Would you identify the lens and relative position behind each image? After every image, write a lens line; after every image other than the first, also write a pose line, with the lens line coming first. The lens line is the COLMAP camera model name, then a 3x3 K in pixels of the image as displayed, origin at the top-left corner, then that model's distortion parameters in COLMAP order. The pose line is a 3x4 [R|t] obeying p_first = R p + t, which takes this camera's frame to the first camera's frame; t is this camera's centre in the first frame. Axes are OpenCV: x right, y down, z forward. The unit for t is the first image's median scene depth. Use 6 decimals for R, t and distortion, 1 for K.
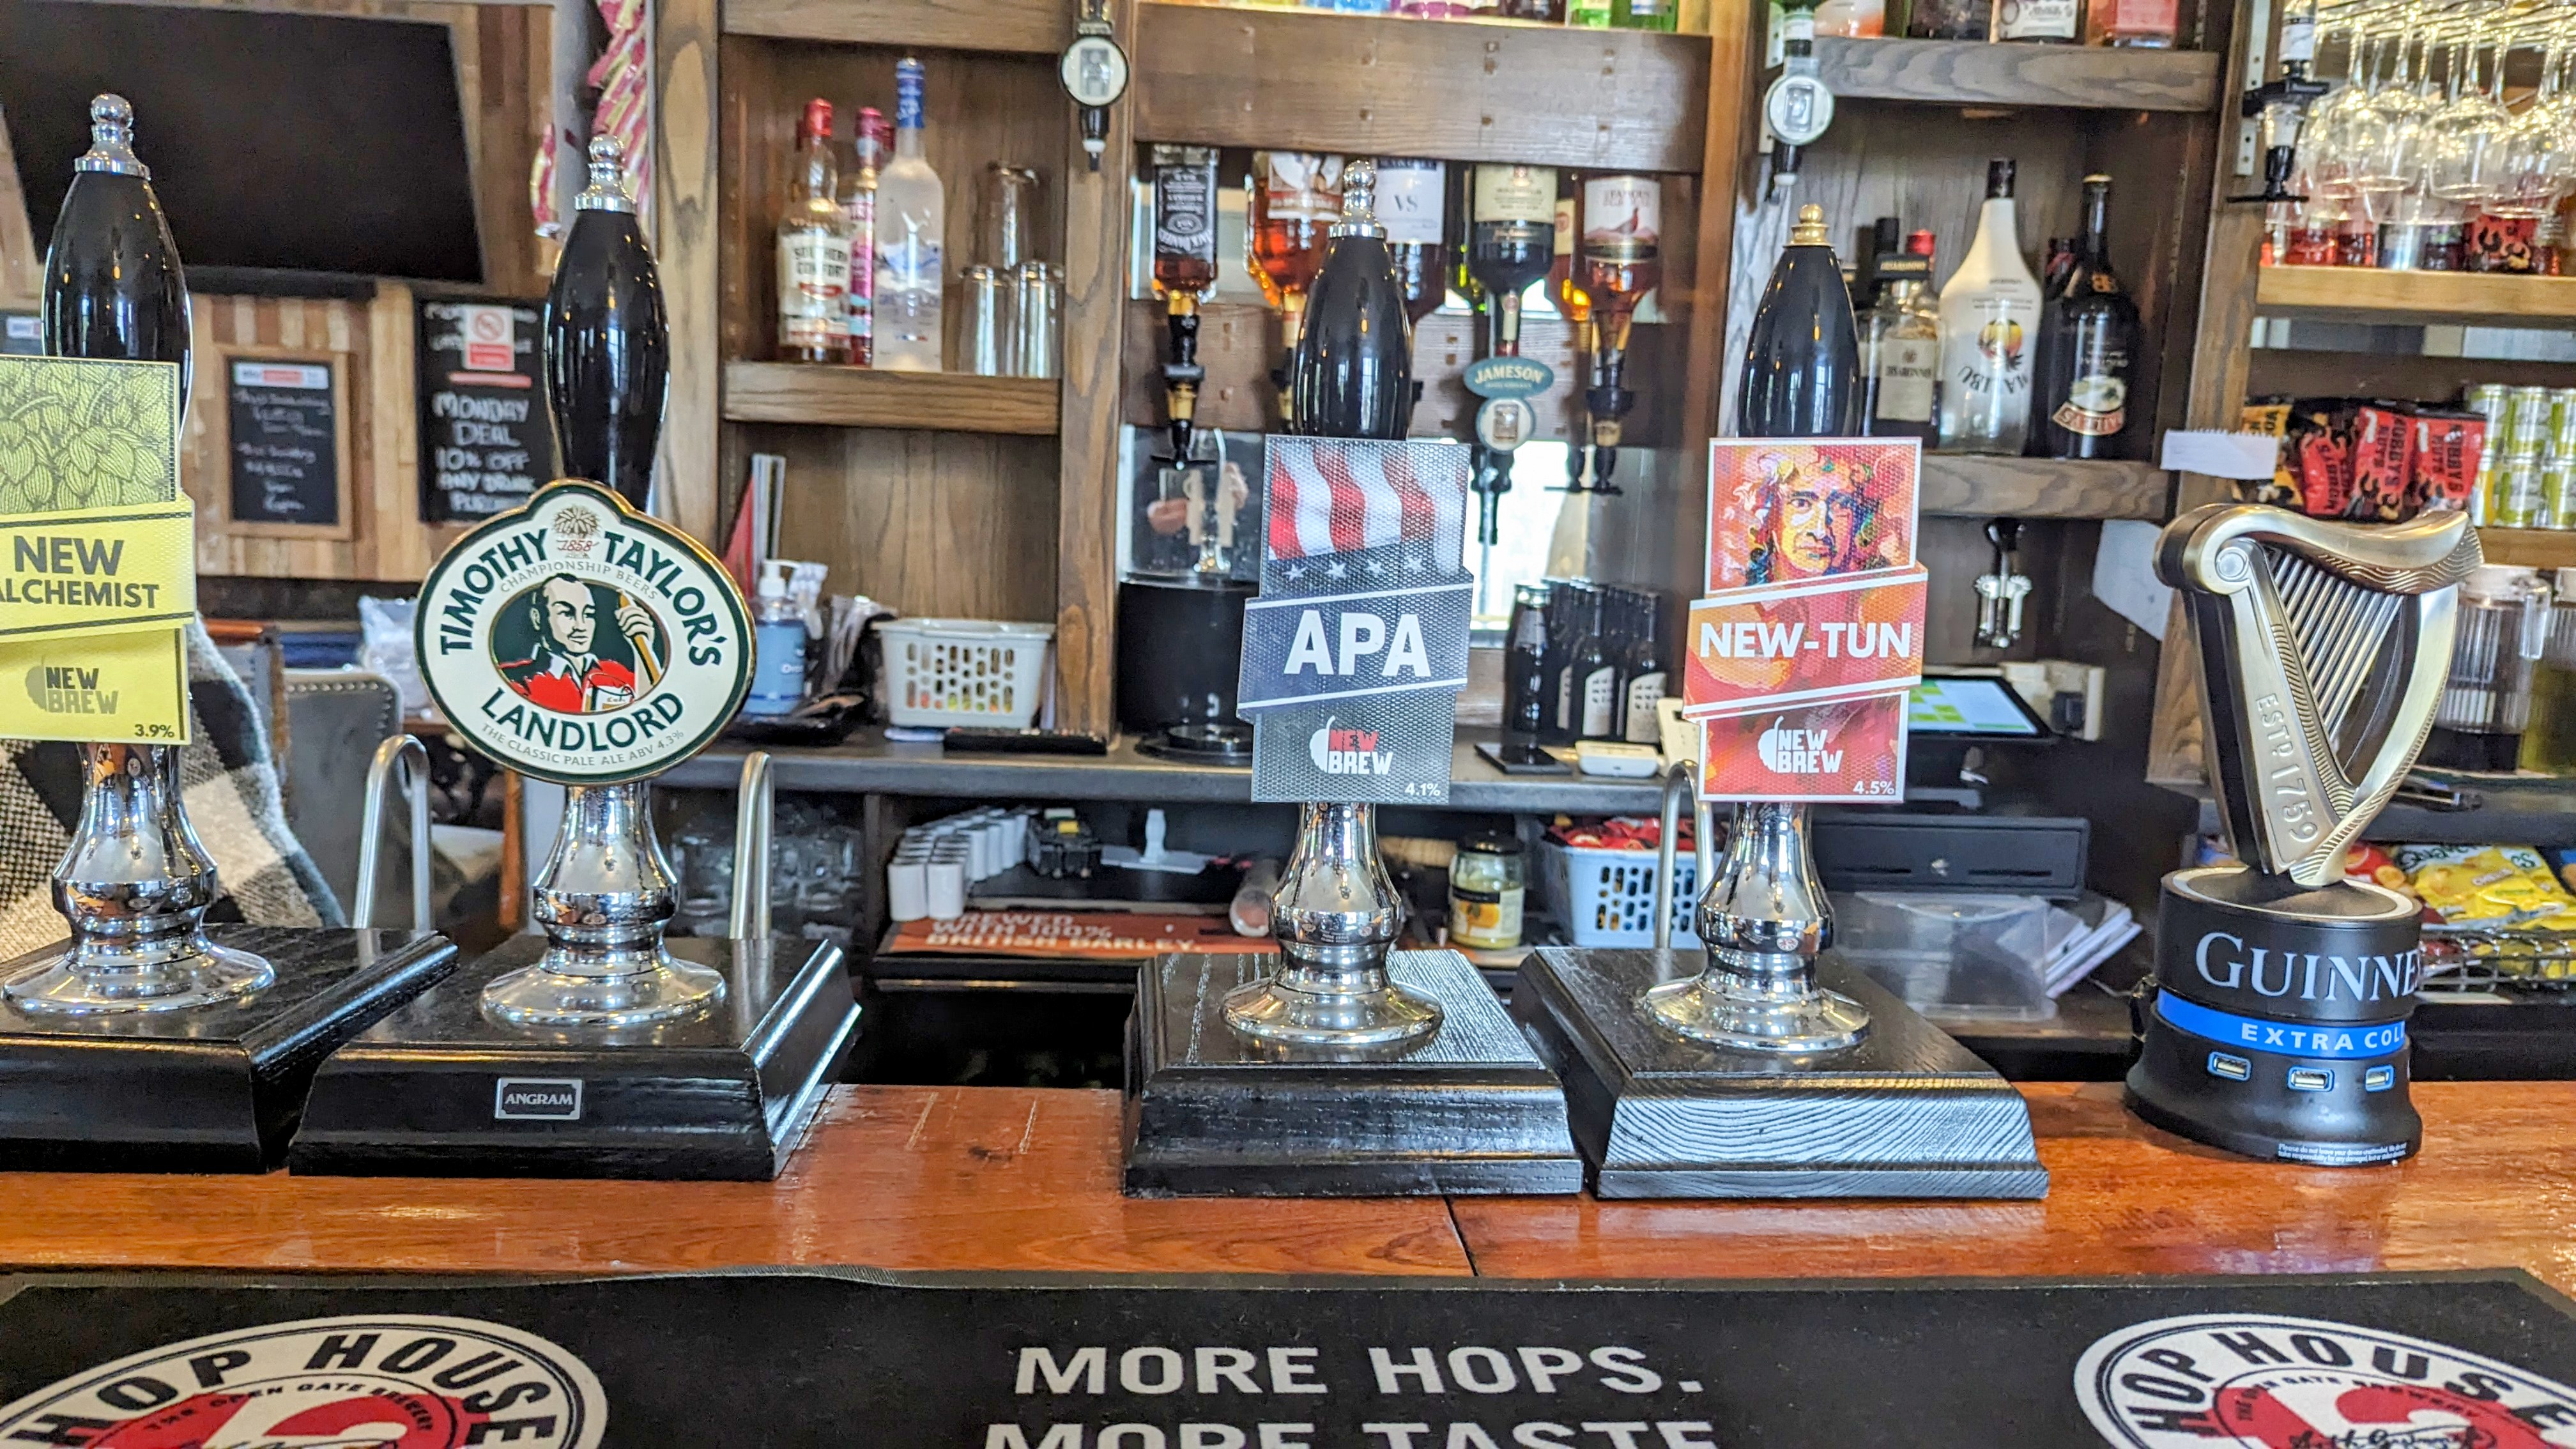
lens RADIAL K [[1820.5, 0, 1306.8], [0, 1820.5, 707.4], [0, 0, 1]] dist [-0.001233, -0.013819]
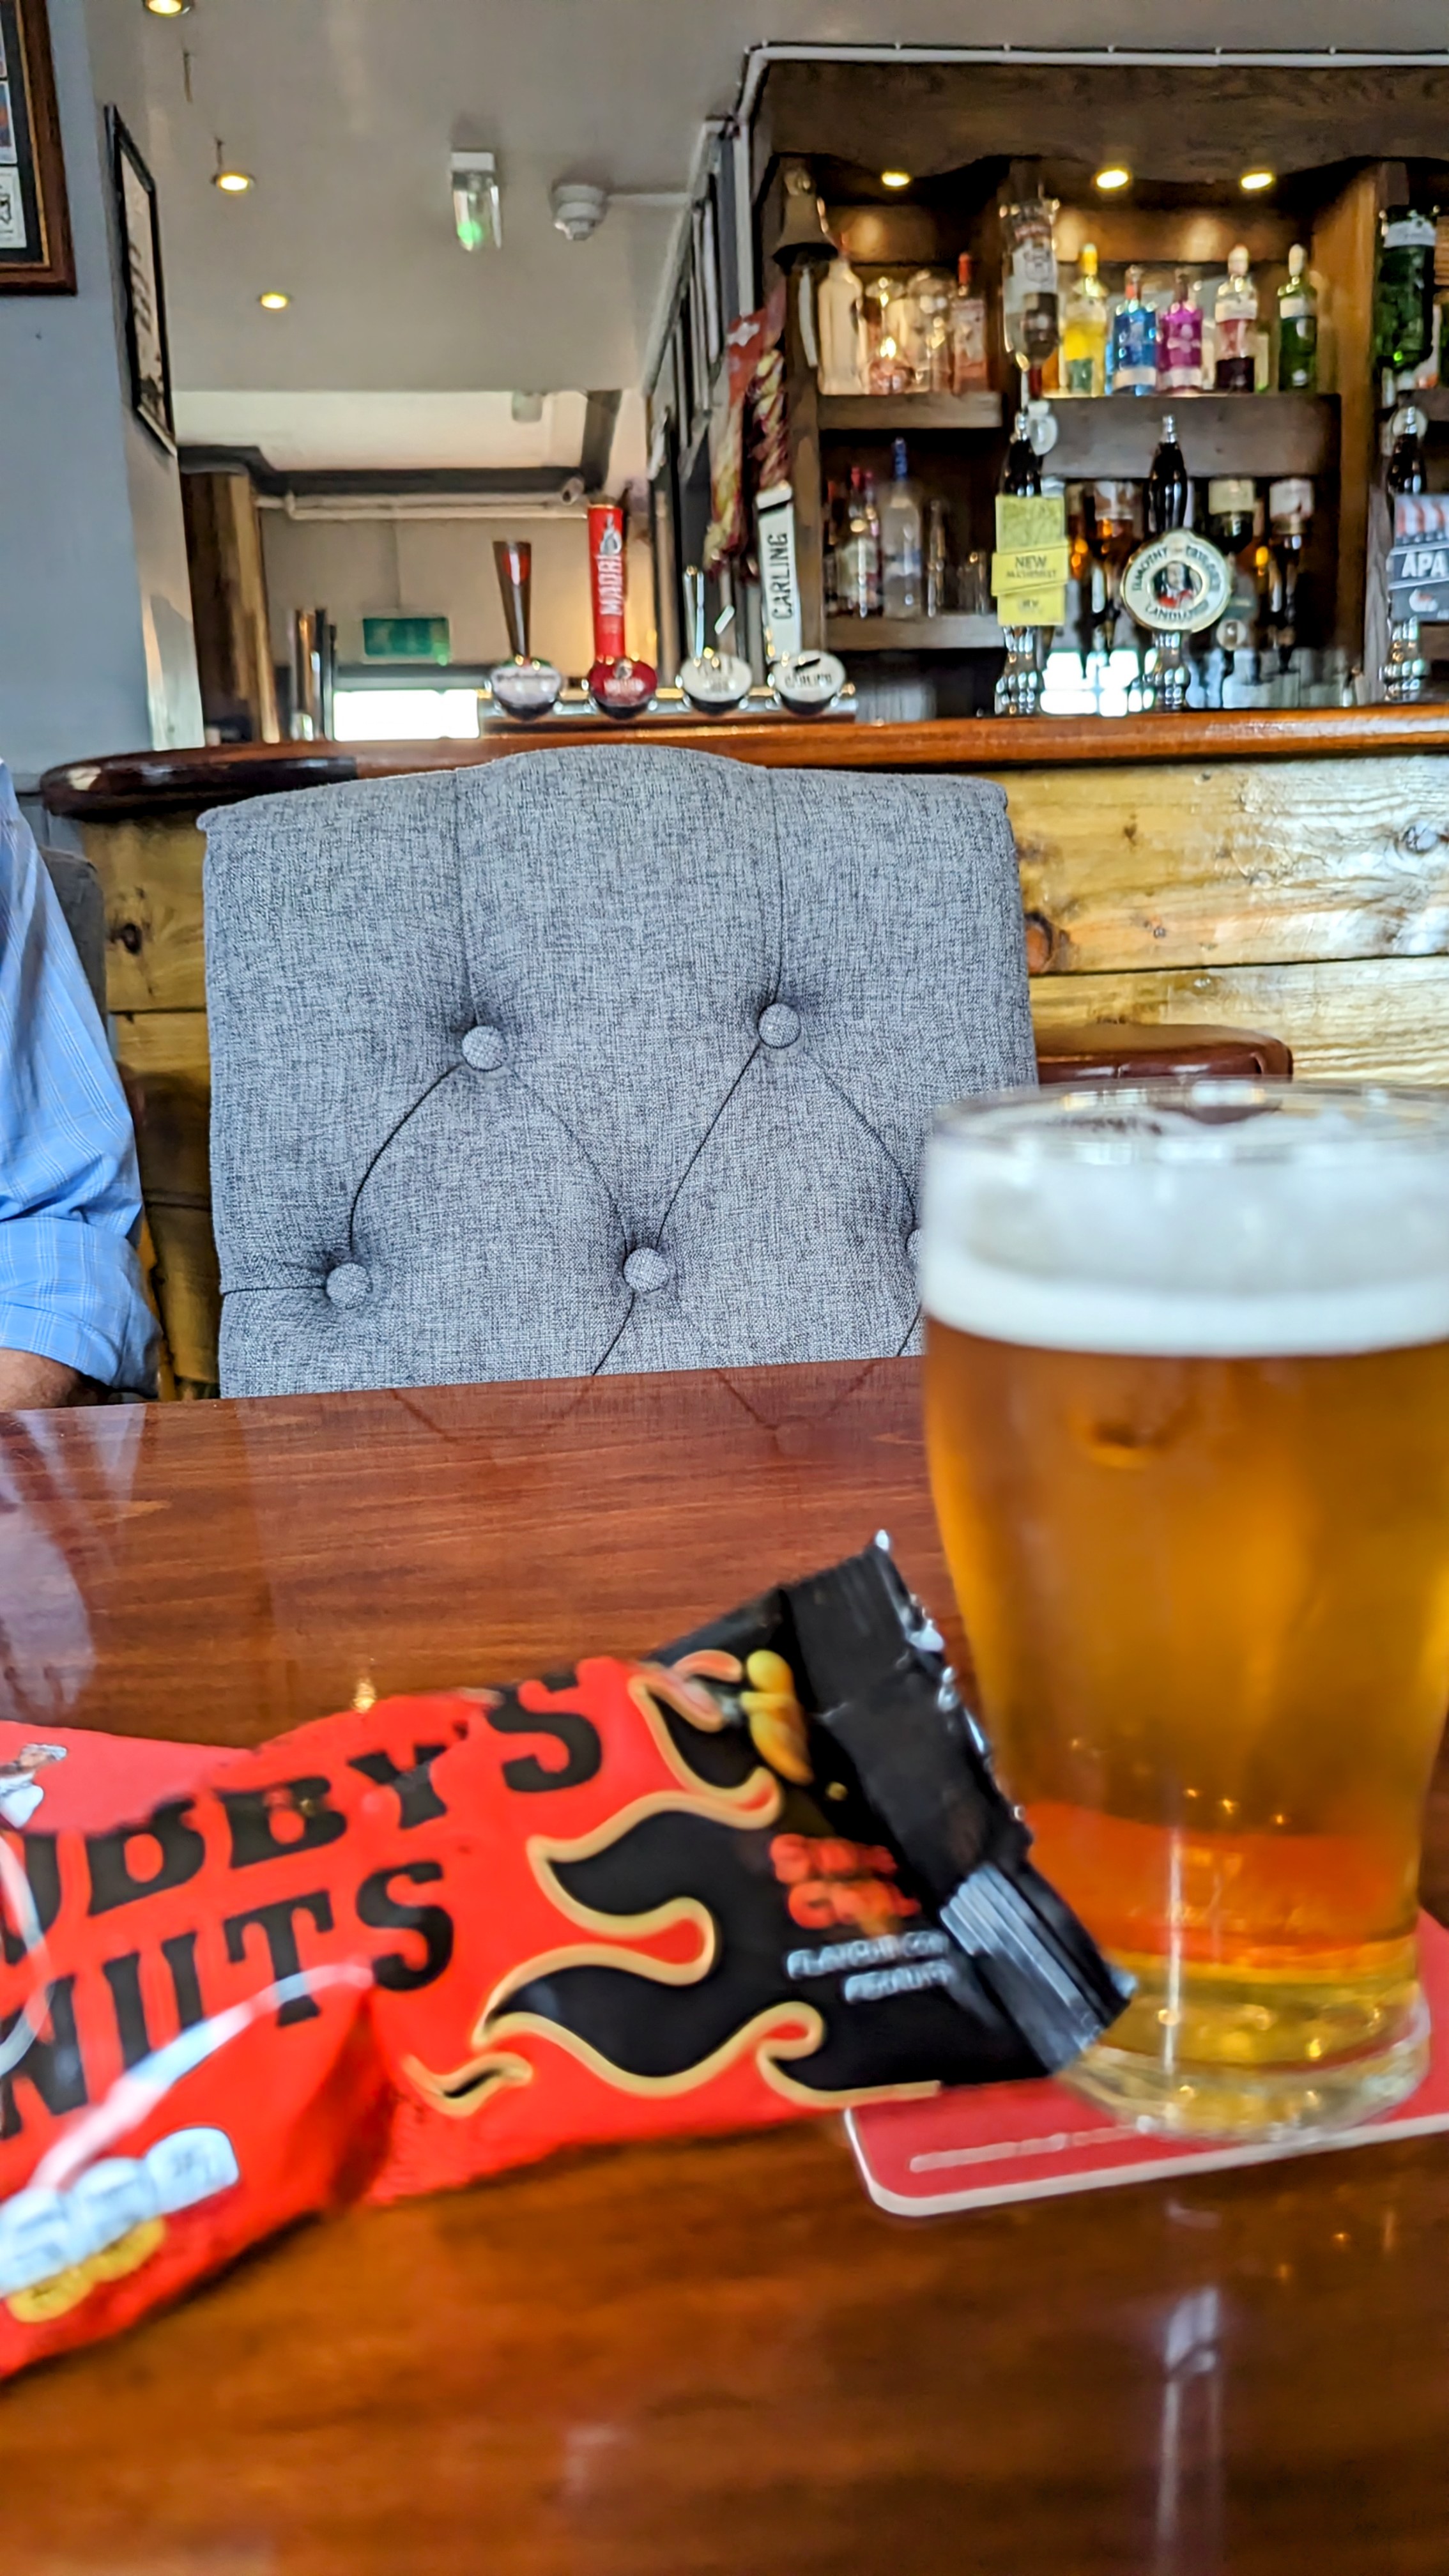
lens RADIAL K [[1820.5, 0, 725.5], [0, 1820.5, 1278.3], [0, 0, 1]] dist [-0.001233, -0.013819]
pose [[0.995790, -0.088371, 0.024342, -0.161116], [0.086779, 0.994412, 0.060110, 0.106530], [-0.029518, -0.057745, 0.997895, -0.257646]]
